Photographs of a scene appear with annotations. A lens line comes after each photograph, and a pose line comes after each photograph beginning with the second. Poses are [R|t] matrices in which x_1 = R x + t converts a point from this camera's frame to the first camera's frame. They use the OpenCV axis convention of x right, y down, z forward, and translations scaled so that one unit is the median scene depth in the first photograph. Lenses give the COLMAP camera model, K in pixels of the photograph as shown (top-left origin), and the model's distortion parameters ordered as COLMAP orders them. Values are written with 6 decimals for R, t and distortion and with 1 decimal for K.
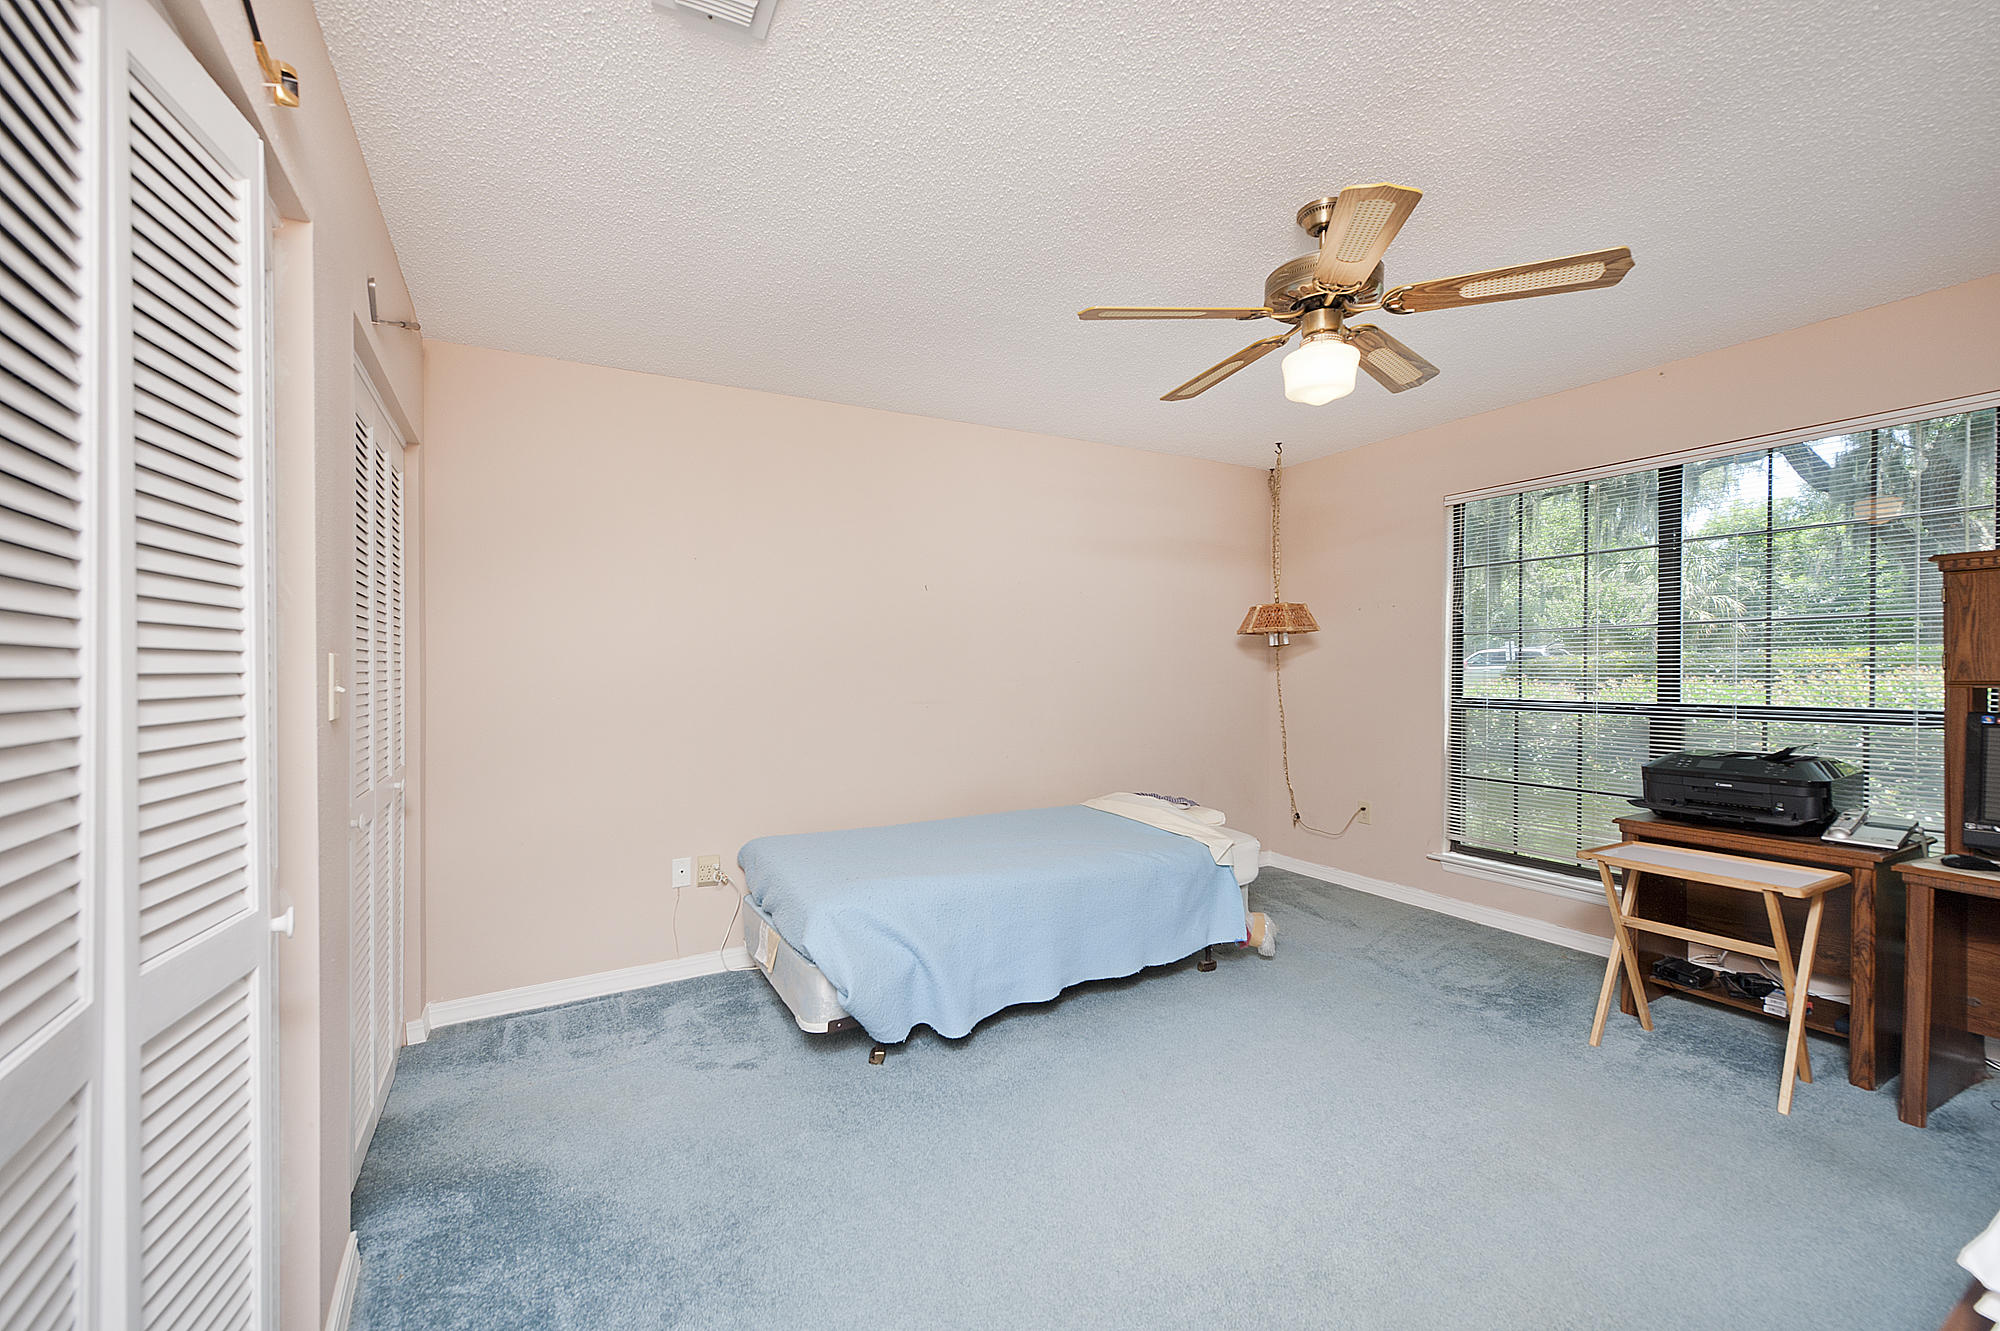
lens RADIAL K [[813.6, 0, 1026.3], [0, 813.6, 662.2], [0, 0, 1]] dist [-0.002628, -0.000453]
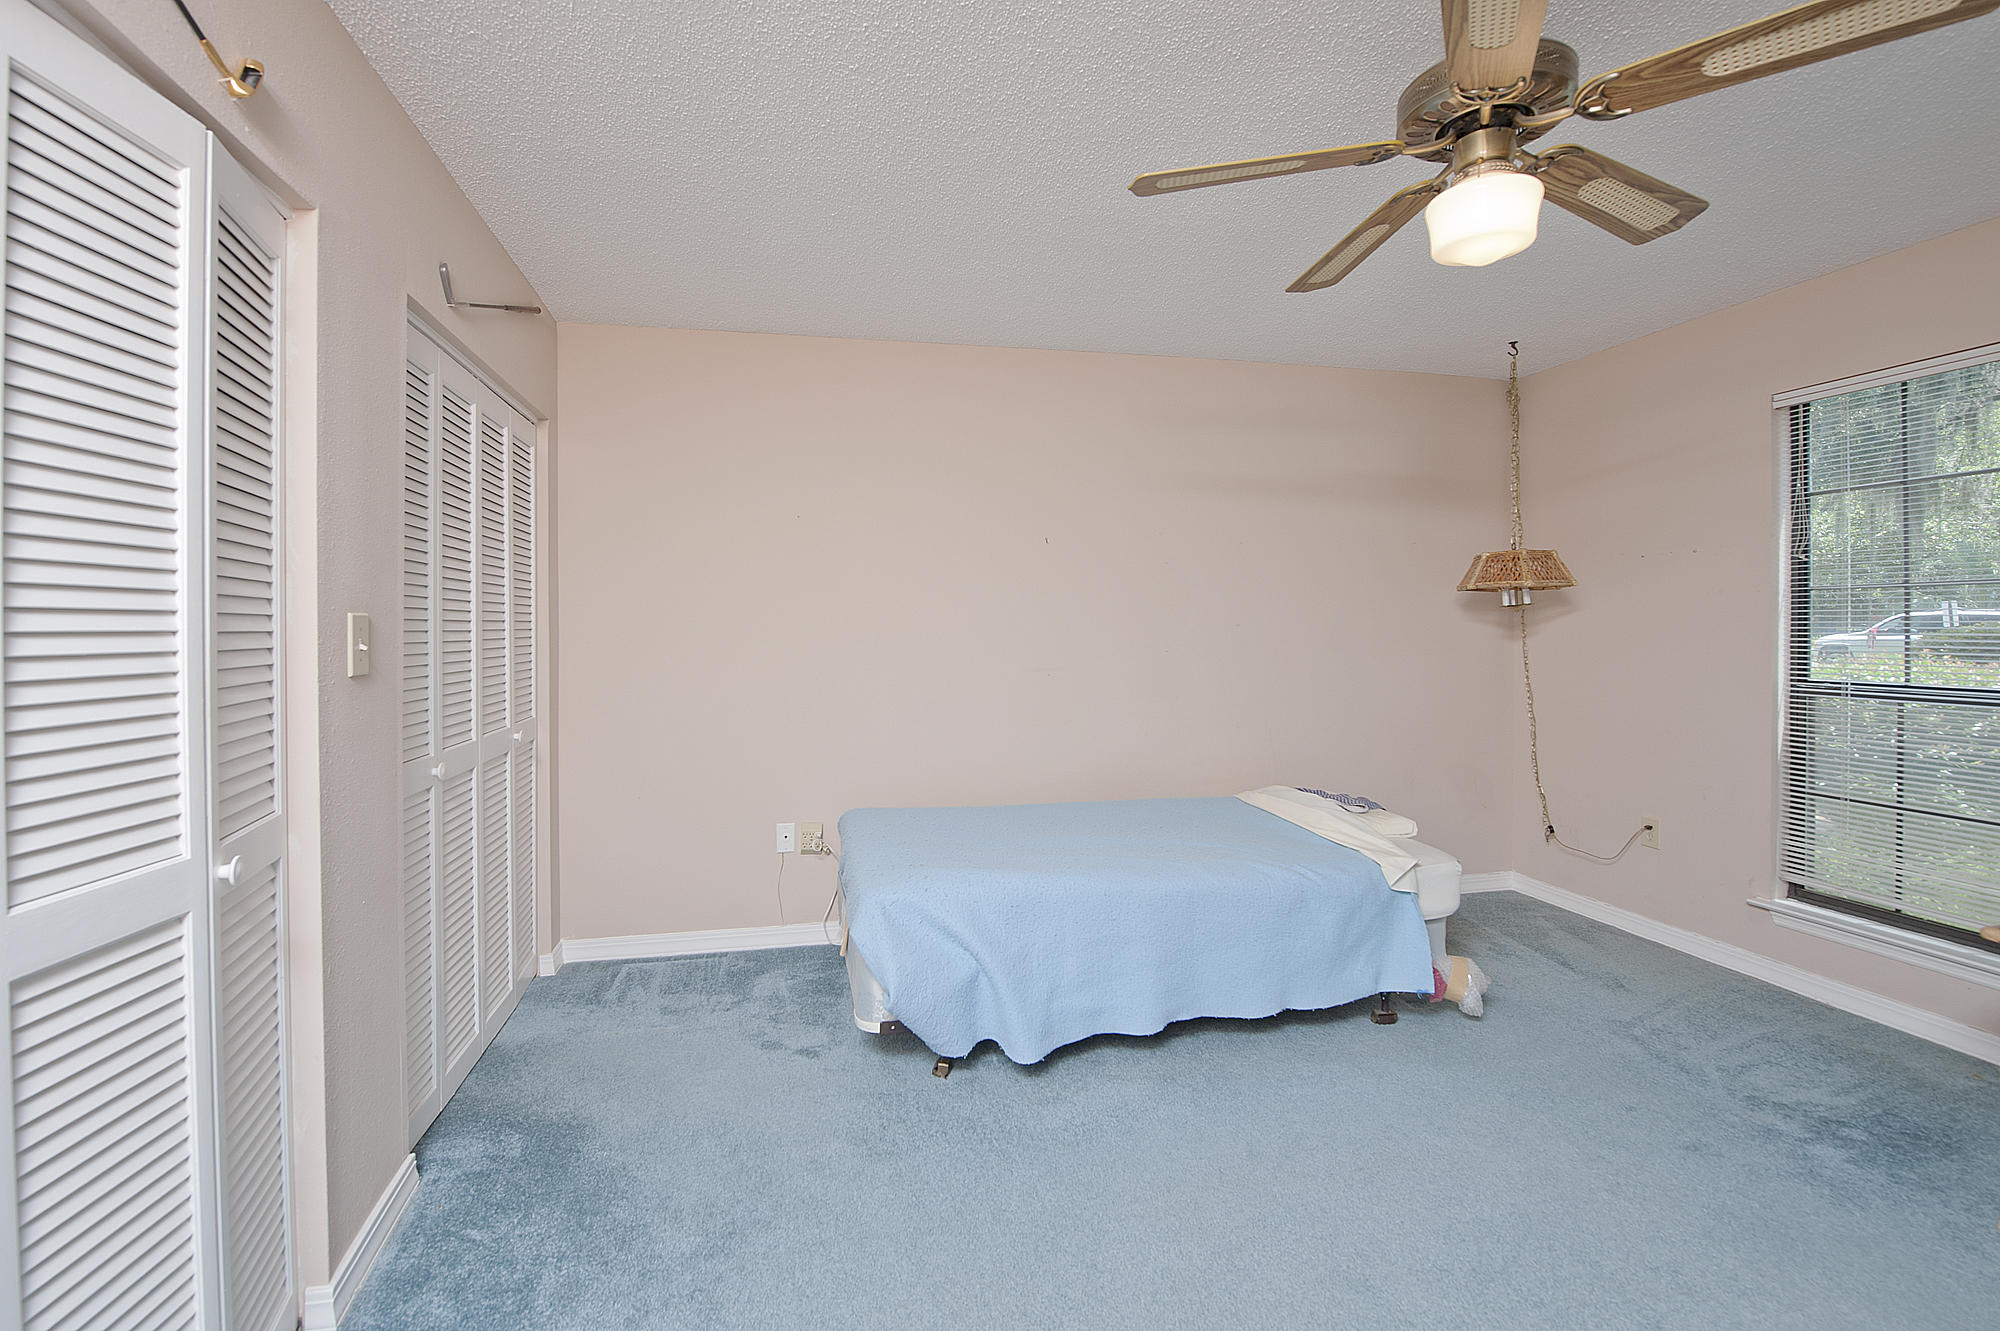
lens RADIAL K [[843.2, 0, 993.3], [0, 843.2, 617.9], [0, 0, 1]] dist [-0.021264, -0.000698]
pose [[0.943352, 0.005203, -0.331753, 0.145730], [-0.007346, 0.999959, -0.005206, -0.001738], [0.331713, 0.007348, 0.943352, 0.129856]]
